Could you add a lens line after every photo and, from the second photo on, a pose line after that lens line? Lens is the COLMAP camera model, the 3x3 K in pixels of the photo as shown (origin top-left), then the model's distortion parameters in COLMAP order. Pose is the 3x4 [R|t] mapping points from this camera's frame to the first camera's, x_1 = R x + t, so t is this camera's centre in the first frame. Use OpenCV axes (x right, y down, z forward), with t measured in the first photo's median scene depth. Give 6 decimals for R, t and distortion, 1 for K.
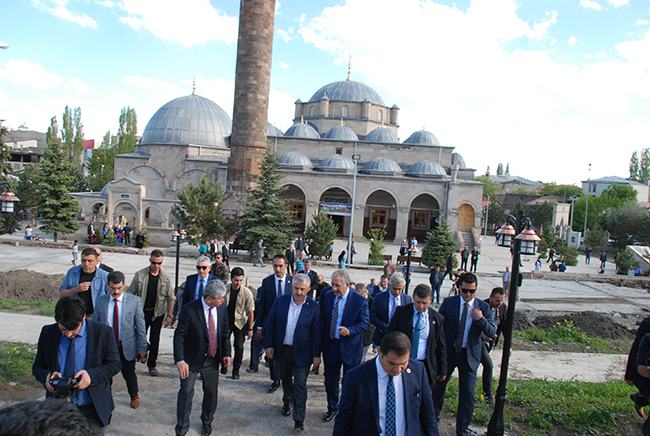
lens RADIAL K [[518.1, 0, 325.0], [0, 518.1, 218.0], [0, 0, 1]] dist [-0.135902, 0.001924]
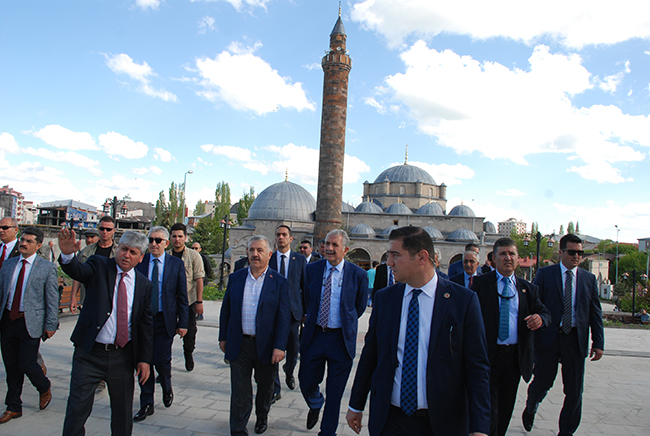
lens RADIAL K [[518.1, 0, 325.0], [0, 518.1, 218.0], [0, 0, 1]] dist [-0.135902, 0.001924]
pose [[0.989222, -0.019010, -0.145183, 0.035313], [0.001420, 0.992735, -0.120315, 0.015635], [0.146415, 0.118813, 0.982062, -0.289093]]
